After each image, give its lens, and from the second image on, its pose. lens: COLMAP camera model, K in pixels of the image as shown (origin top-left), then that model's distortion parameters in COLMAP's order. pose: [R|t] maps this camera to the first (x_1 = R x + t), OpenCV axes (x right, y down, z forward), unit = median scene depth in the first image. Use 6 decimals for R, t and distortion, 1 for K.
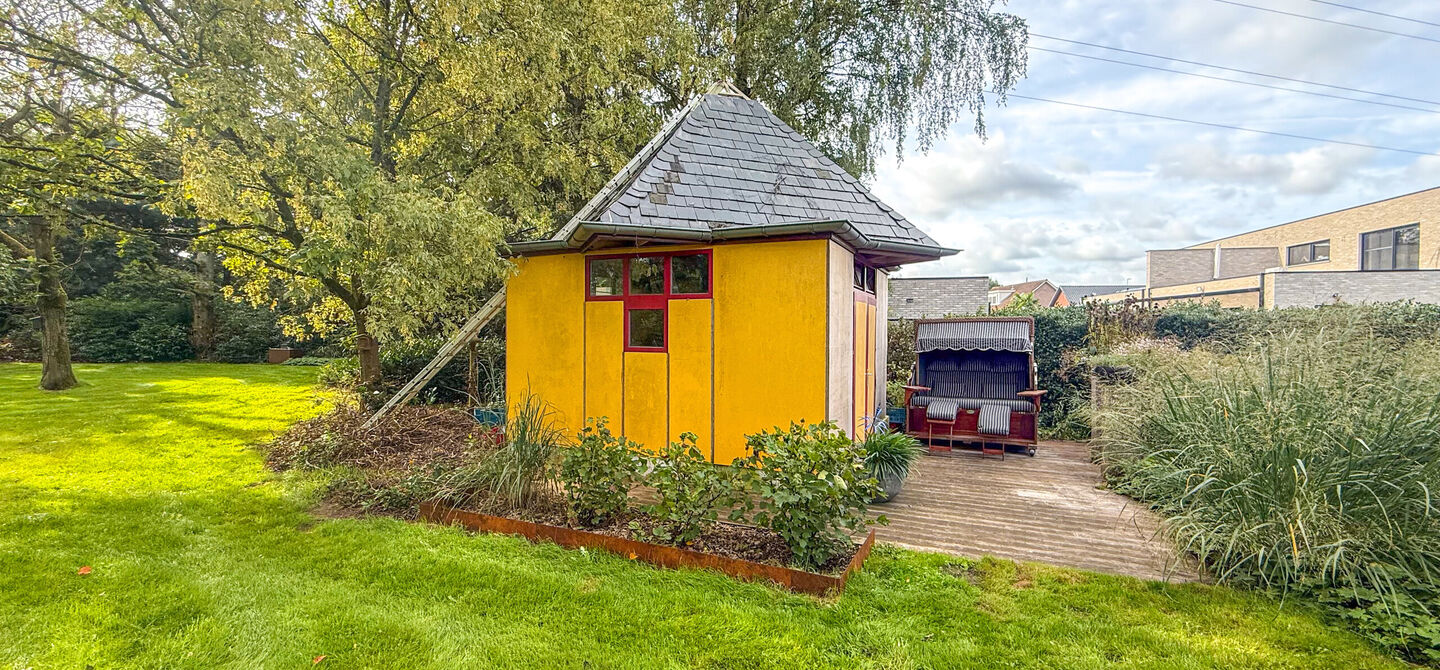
lens RADIAL K [[565.4, 0, 709.9], [0, 565.4, 331.5], [0, 0, 1]] dist [-0.000499, -0.000628]
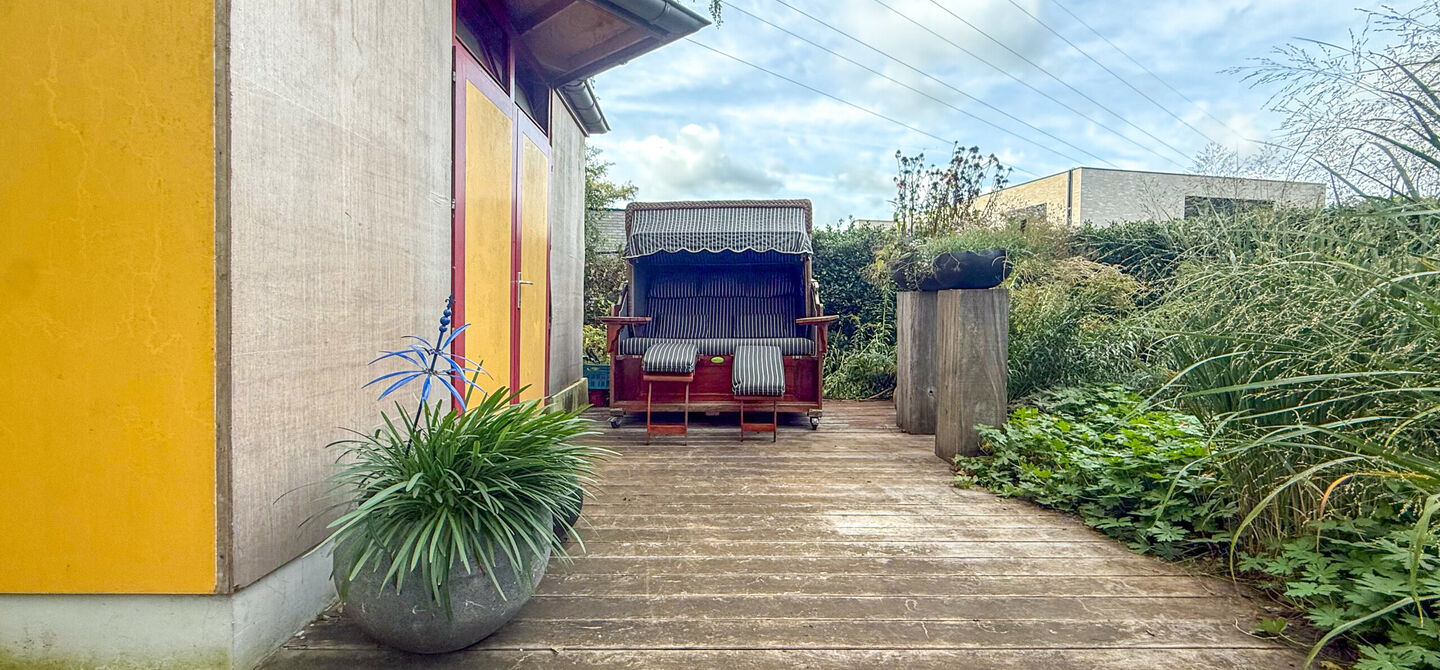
lens RADIAL K [[565.4, 0, 714.0], [0, 565.4, 330.6], [0, 0, 1]] dist [-0.000499, -0.000628]
pose [[0.889724, -0.003882, 0.456482, 0.204685], [-0.012689, 0.999367, 0.033229, 0.096710], [-0.456322, -0.035357, 0.889112, 0.511395]]
